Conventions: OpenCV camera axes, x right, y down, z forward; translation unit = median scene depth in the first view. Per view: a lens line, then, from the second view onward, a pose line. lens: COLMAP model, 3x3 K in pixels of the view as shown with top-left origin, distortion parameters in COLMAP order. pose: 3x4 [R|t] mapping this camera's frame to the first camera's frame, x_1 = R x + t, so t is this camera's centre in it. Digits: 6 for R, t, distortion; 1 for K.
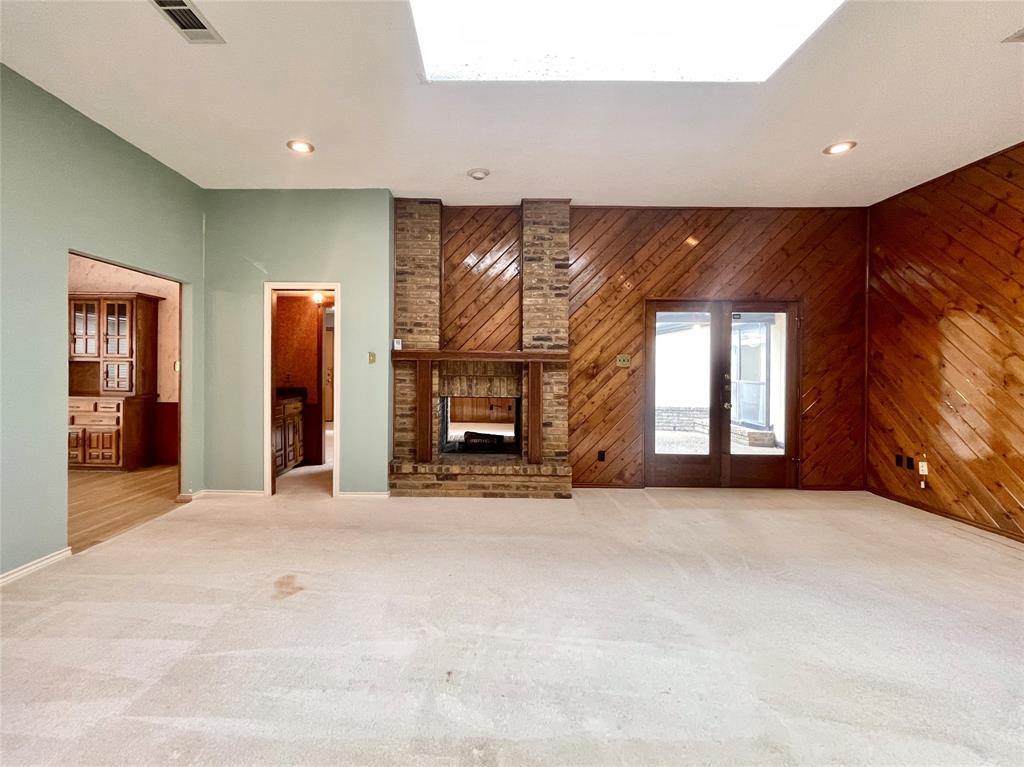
lens RADIAL K [[448.5, 0, 482.3], [0, 448.5, 368.5], [0, 0, 1]] dist [0.001515, 0.000046]
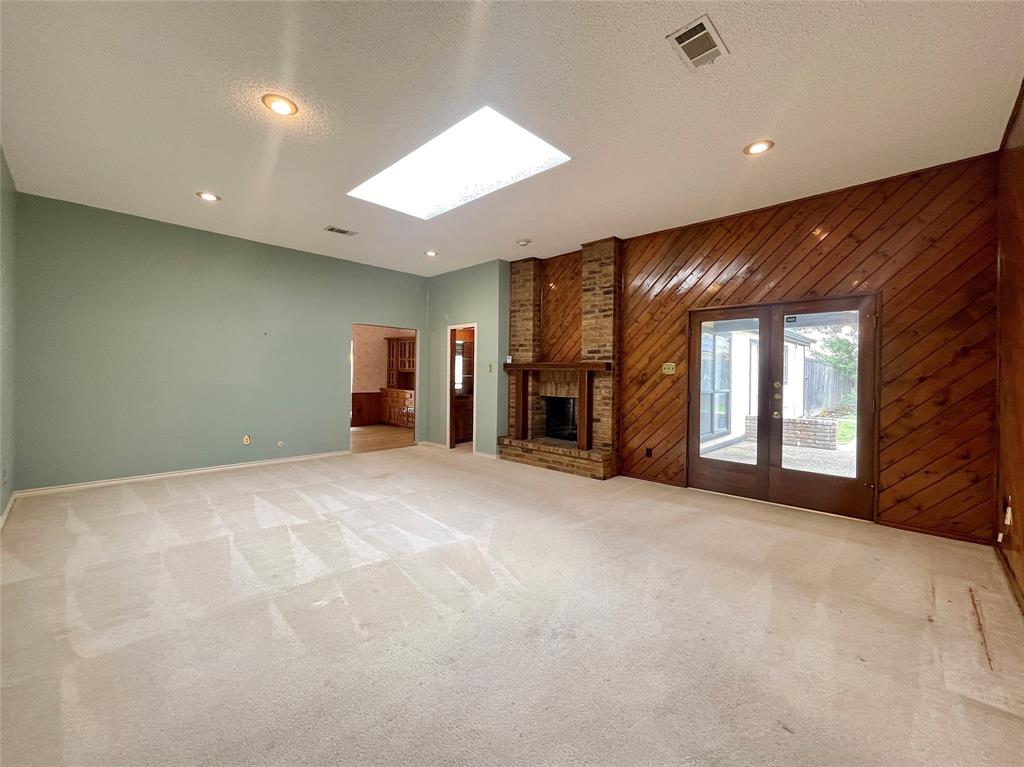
lens RADIAL K [[415.8, 0, 509.2], [0, 415.8, 377.6], [0, 0, 1]] dist [-0.000537, -0.000025]
pose [[0.731201, 0.004603, -0.682146, 0.756899], [-0.012783, 0.999894, -0.006956, 0.017394], [0.682042, 0.013806, 0.731183, -0.015479]]
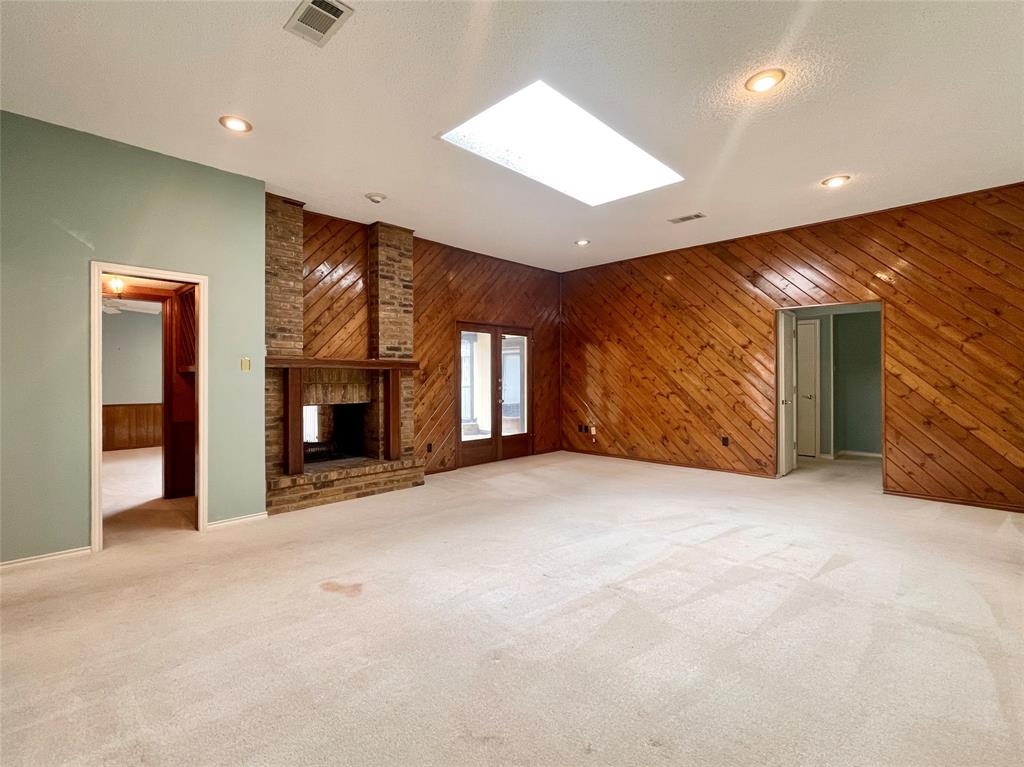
lens RADIAL K [[469.9, 0, 474.6], [0, 469.9, 375.3], [0, 0, 1]] dist [0.001070, 0.000101]
pose [[0.718400, -0.008146, 0.695583, -0.543208], [0.013204, 0.999911, -0.001926, 0.004855], [-0.695505, 0.010568, 0.718443, 0.012045]]
